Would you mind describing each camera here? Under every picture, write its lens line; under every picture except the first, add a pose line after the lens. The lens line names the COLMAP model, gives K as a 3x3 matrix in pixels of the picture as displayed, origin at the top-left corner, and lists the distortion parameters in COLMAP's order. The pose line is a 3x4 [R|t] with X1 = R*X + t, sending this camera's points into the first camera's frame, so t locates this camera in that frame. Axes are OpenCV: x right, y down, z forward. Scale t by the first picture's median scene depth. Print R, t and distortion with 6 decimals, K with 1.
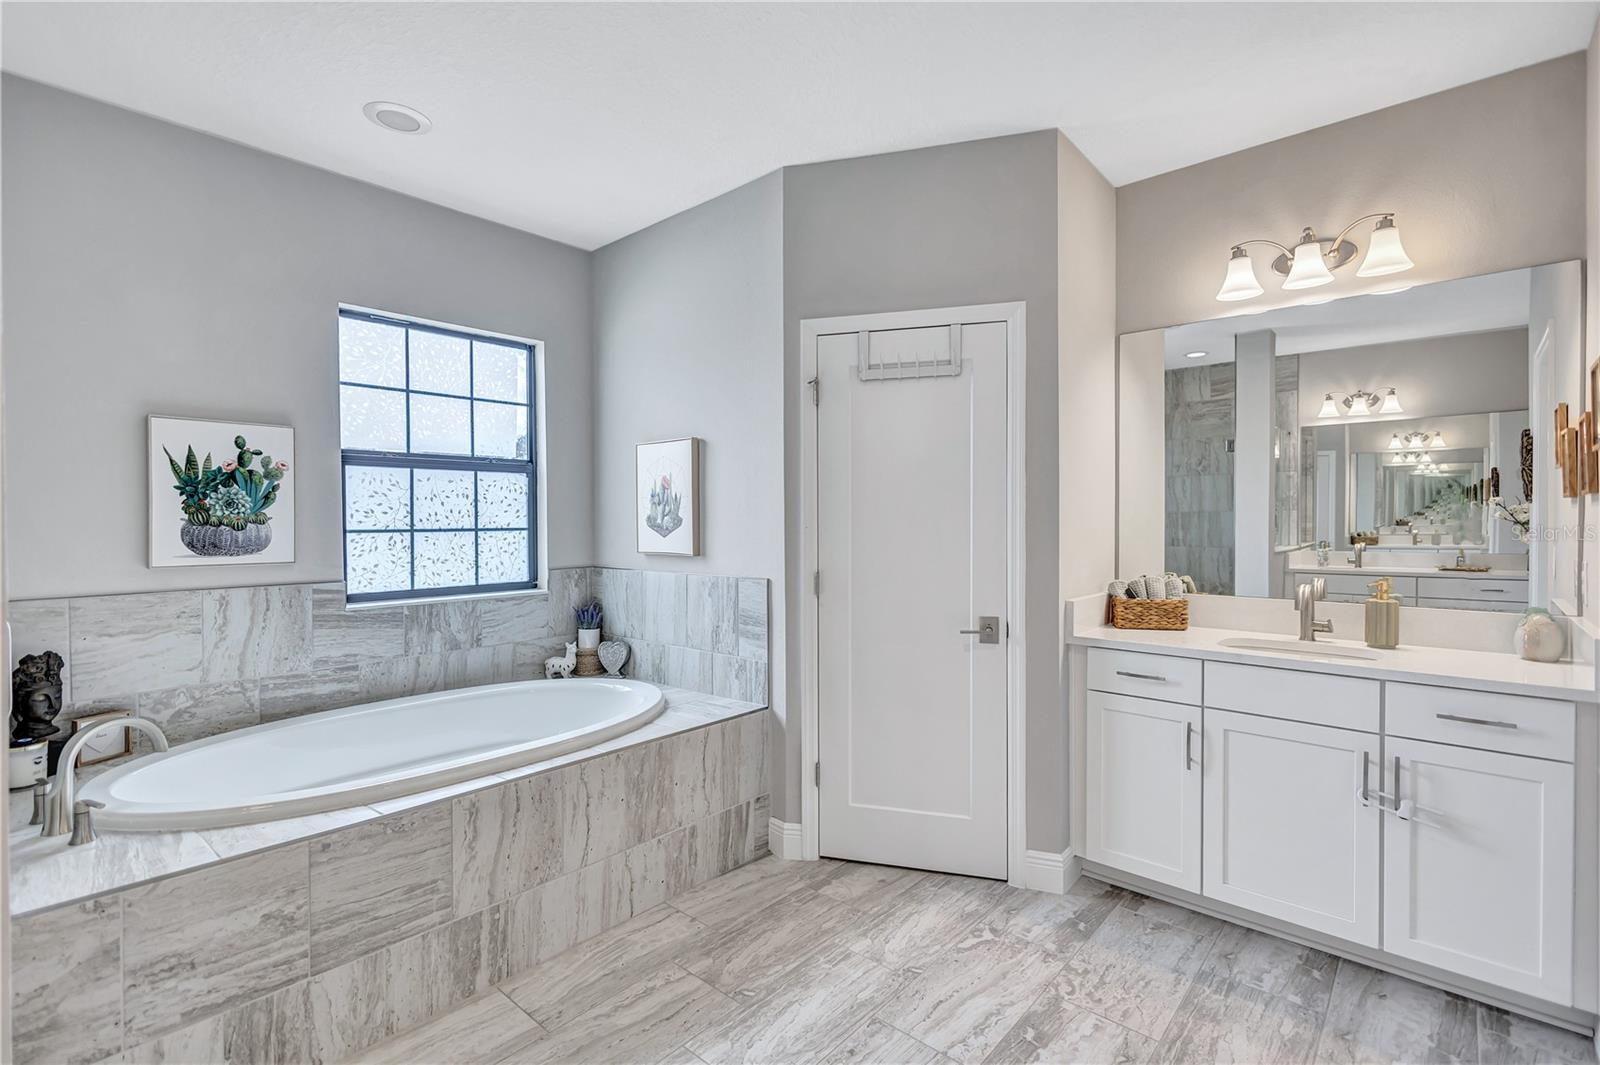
lens RADIAL K [[736.9, 0, 796.6], [0, 736.9, 529.4], [0, 0, 1]] dist [0.012591, -0.005079]
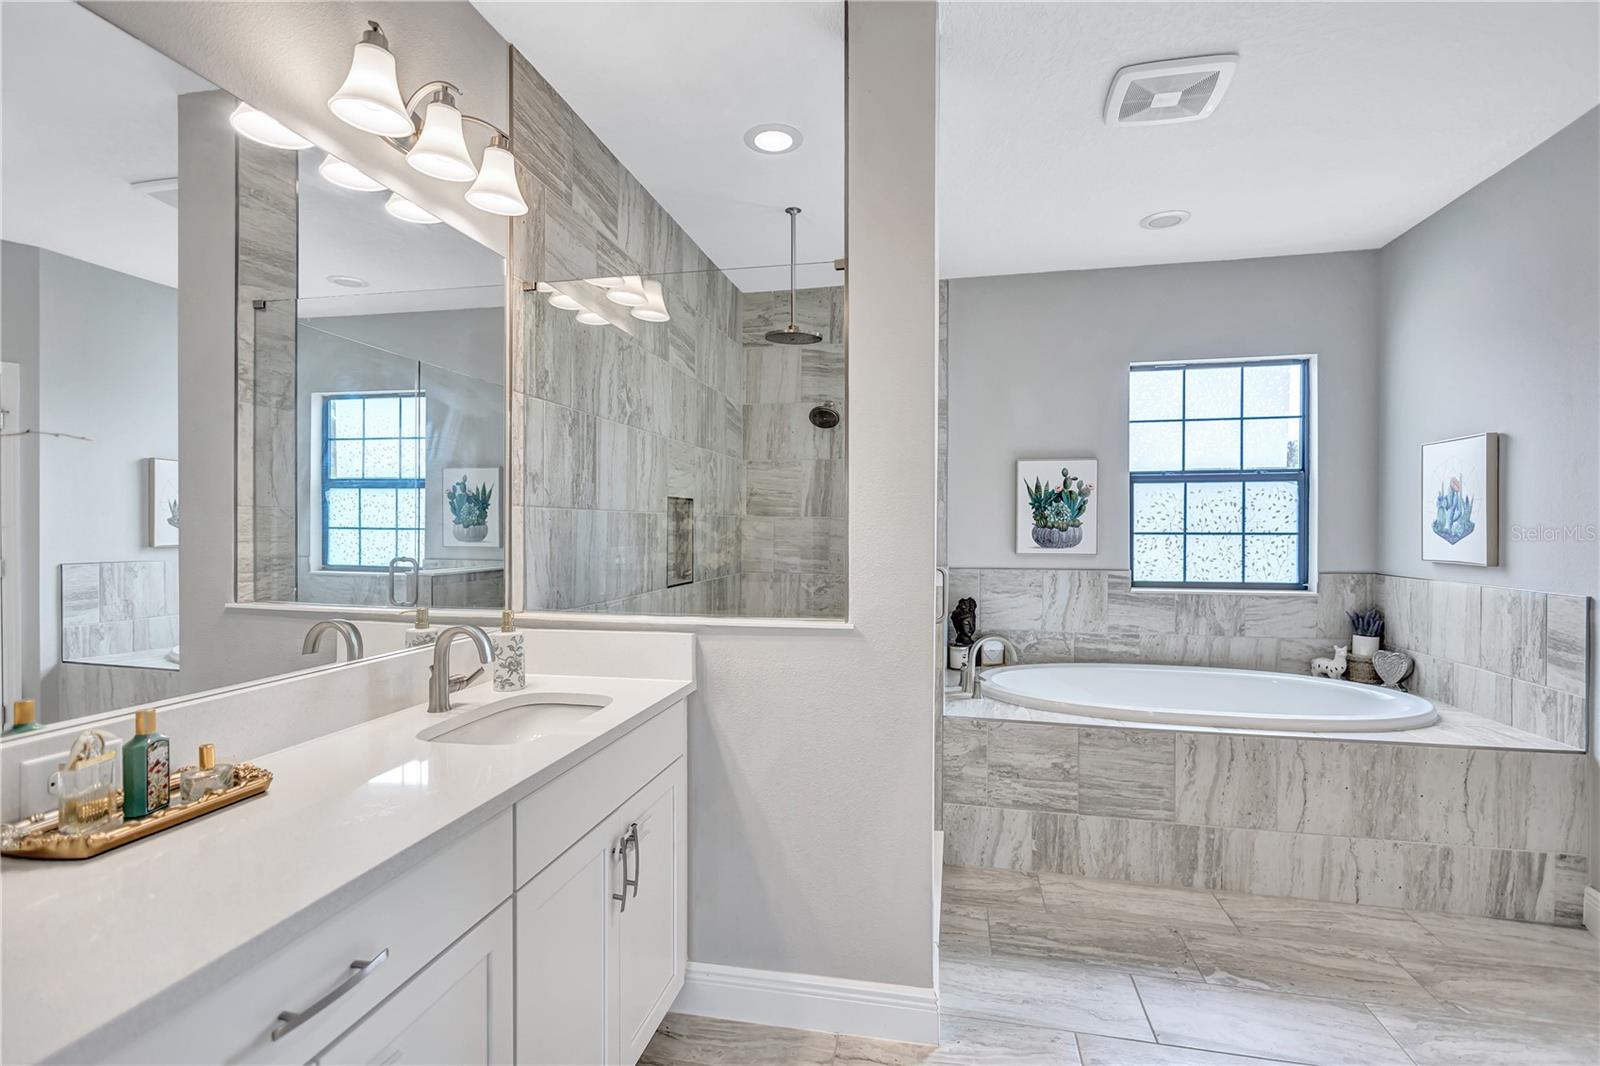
lens RADIAL K [[736.9, 0, 803.6], [0, 736.9, 532.5], [0, 0, 1]] dist [0.012591, -0.005079]
pose [[0.502703, 0.010979, -0.864389, 0.267020], [-0.014267, 0.999889, 0.004402, 0.004198], [0.864341, 0.010120, 0.502804, -0.199520]]
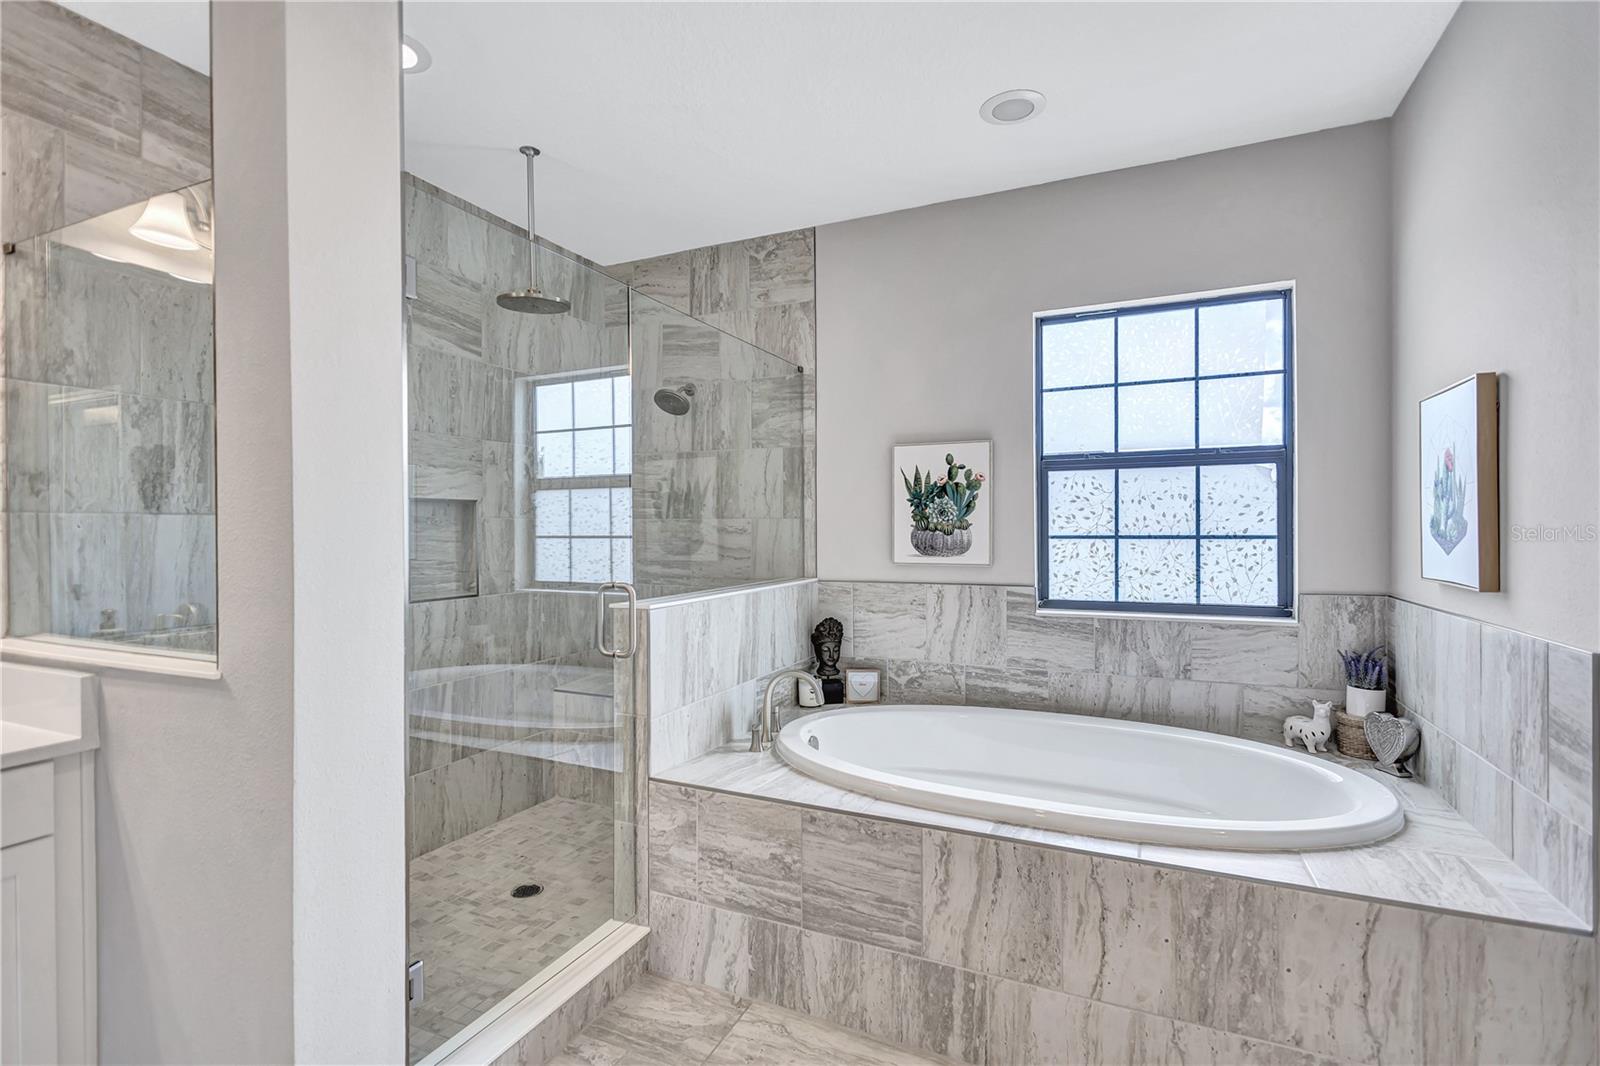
lens RADIAL K [[736.9, 0, 826.3], [0, 736.9, 530.5], [0, 0, 1]] dist [0.012591, -0.005079]
pose [[0.299865, 0.006367, -0.953960, 0.290256], [-0.008314, 0.999957, 0.004061, -0.008606], [0.953945, 0.006714, 0.299906, 0.457732]]
